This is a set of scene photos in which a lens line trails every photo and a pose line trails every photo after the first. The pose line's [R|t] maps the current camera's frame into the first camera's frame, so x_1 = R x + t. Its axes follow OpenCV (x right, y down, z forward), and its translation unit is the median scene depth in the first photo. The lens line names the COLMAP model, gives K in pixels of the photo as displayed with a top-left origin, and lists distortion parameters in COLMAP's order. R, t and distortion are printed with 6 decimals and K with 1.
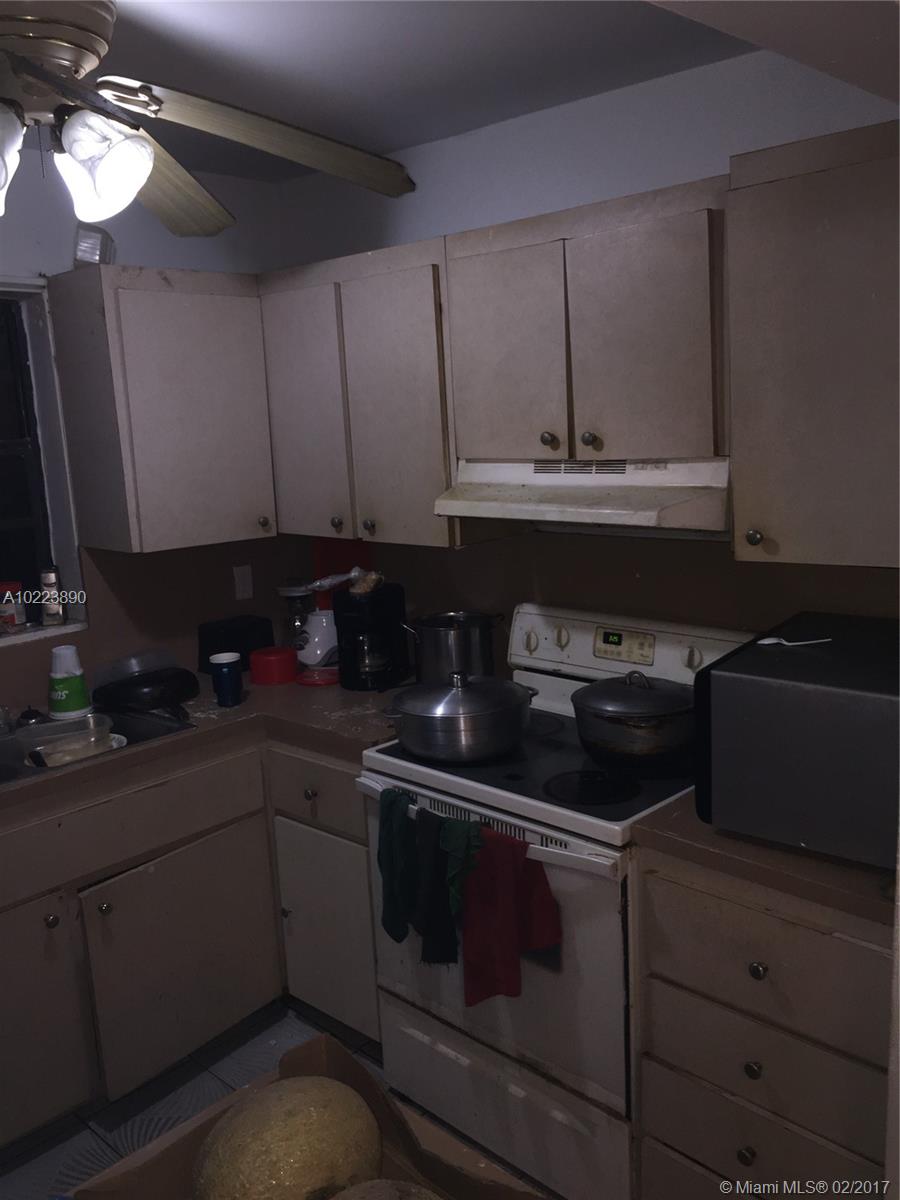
lens RADIAL K [[1016.7, 0, 450.0], [0, 1016.7, 600.0], [0, 0, 1]] dist [0.083608, -0.082626]
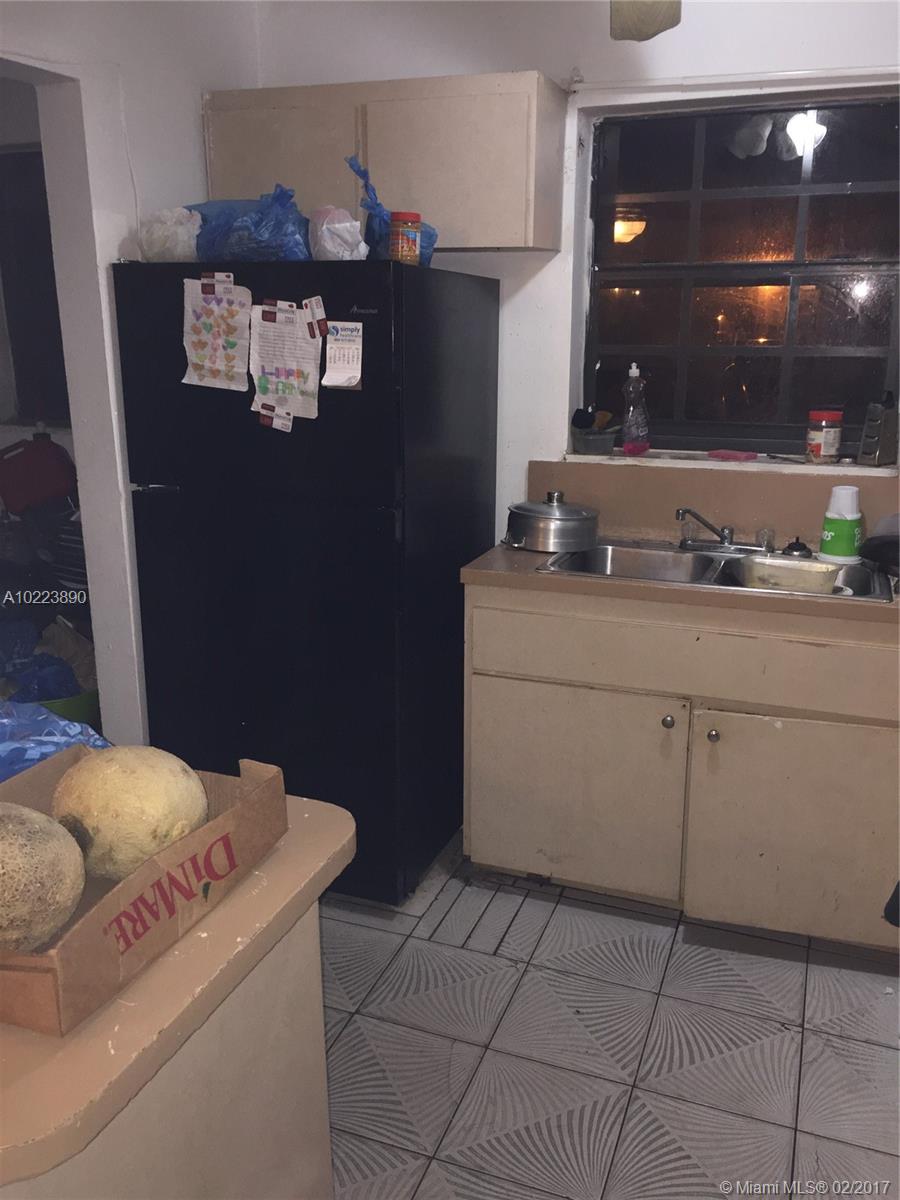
lens RADIAL K [[1016.7, 0, 450.0], [0, 1016.7, 600.0], [0, 0, 1]] dist [0.083608, -0.082626]
pose [[0.402425, 0.294442, -0.866809, 0.359611], [-0.191417, 0.952997, 0.234852, -0.007694], [0.895217, 0.071411, 0.439871, 0.309700]]
